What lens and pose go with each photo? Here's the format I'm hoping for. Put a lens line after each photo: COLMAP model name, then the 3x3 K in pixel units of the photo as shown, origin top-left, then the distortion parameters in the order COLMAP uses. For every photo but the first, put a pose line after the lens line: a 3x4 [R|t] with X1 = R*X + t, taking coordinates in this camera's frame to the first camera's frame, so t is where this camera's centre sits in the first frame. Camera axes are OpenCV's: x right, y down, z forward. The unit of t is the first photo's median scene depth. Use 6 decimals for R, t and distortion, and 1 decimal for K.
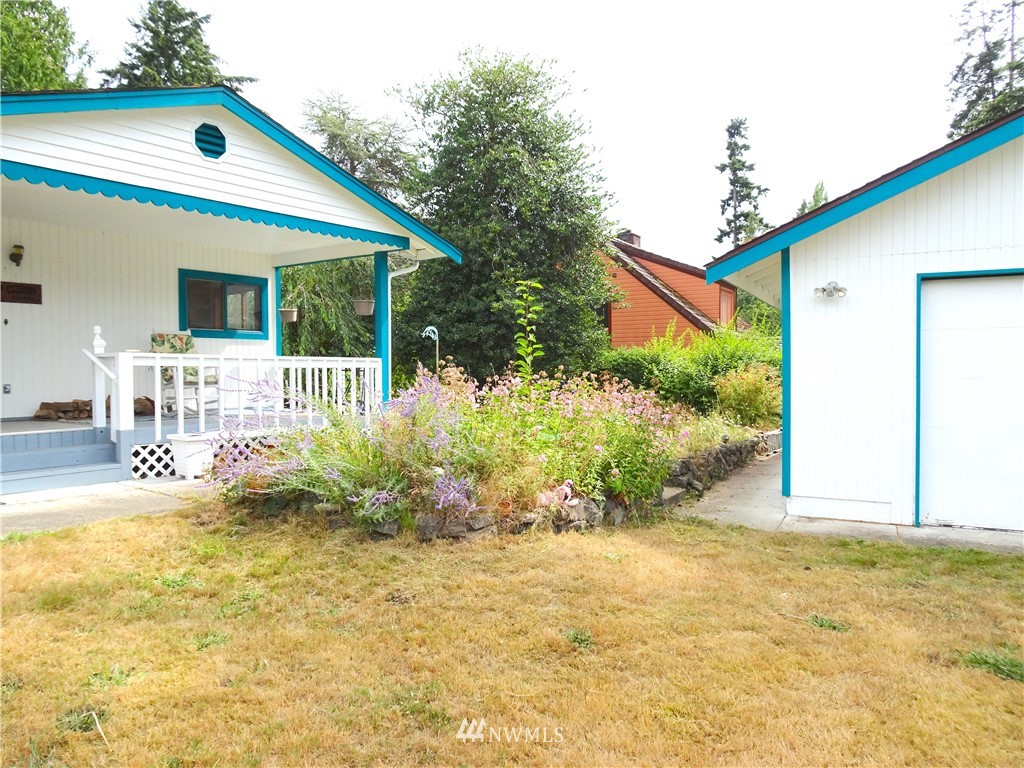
lens RADIAL K [[731.9, 0, 512.0], [0, 731.9, 384.0], [0, 0, 1]] dist [0.000098, 0.000024]
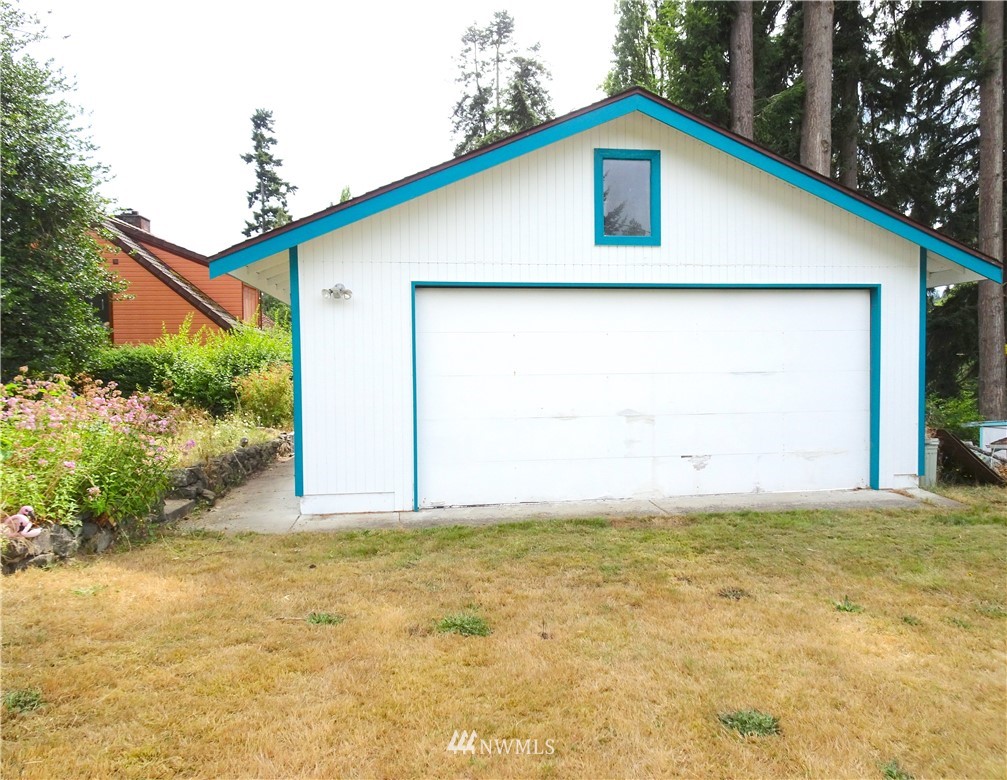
lens RADIAL K [[740.4, 0, 534.0], [0, 740.4, 388.8], [0, 0, 1]] dist [0.001311, -0.002718]
pose [[0.803934, -0.022232, 0.594303, 0.034599], [0.018019, 0.999753, 0.013025, -0.000741], [-0.594446, 0.000237, 0.804136, -0.002694]]
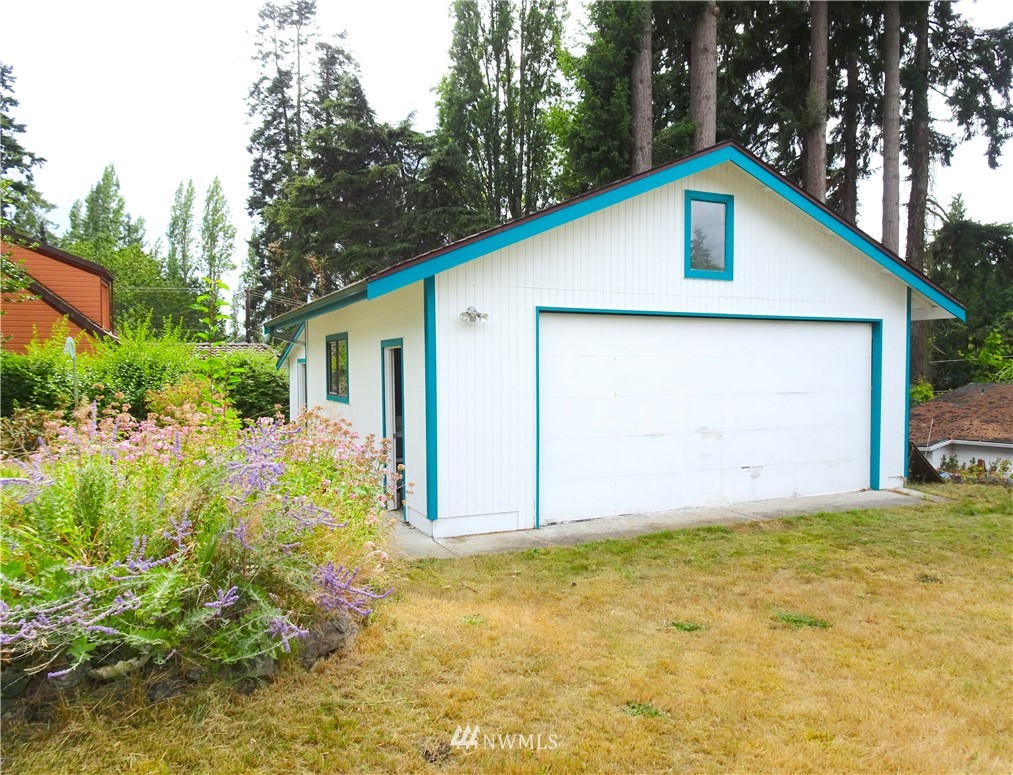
lens RADIAL K [[770.2, 0, 506.5], [0, 770.2, 401.1], [0, 0, 1]] dist [0.003166, -0.005053]
pose [[0.585370, -0.031406, 0.810158, -0.404894], [0.014926, 0.999498, 0.027960, -0.034938], [-0.810629, -0.004274, 0.585545, 0.309896]]
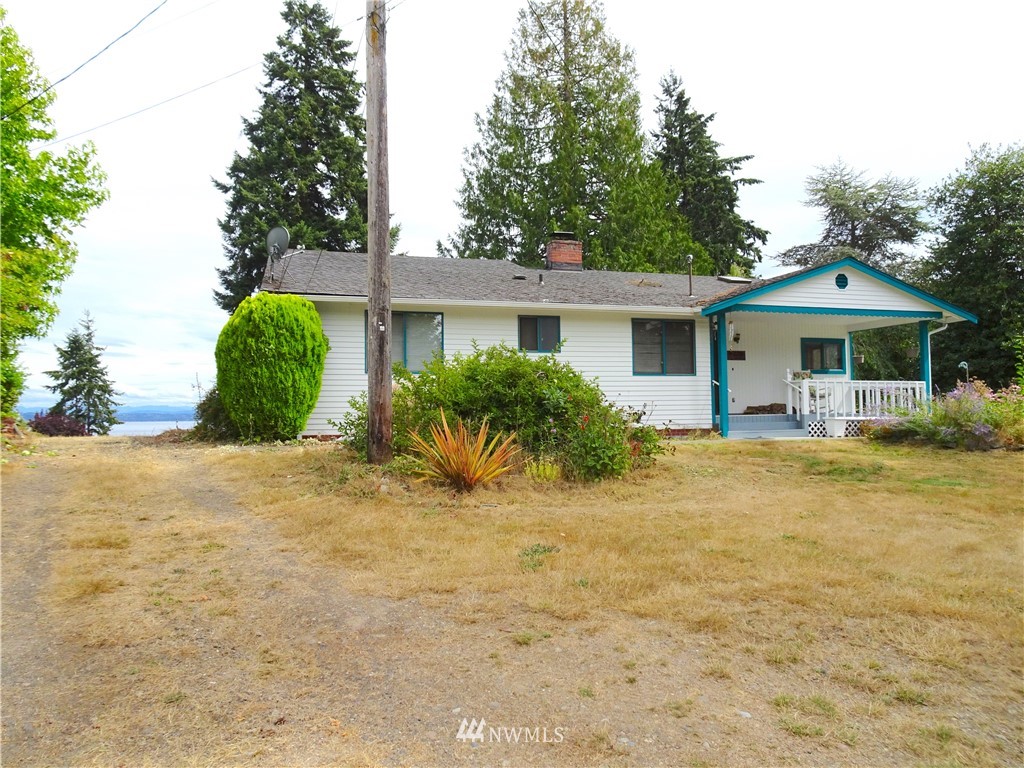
lens RADIAL K [[731.9, 0, 512.0], [0, 731.9, 384.0], [0, 0, 1]] dist [0.000098, 0.000024]
pose [[0.812879, -0.029709, -0.581674, 0.041335], [-0.004818, 0.998321, -0.057722, 0.090674], [0.582413, 0.049724, 0.811371, -1.175241]]
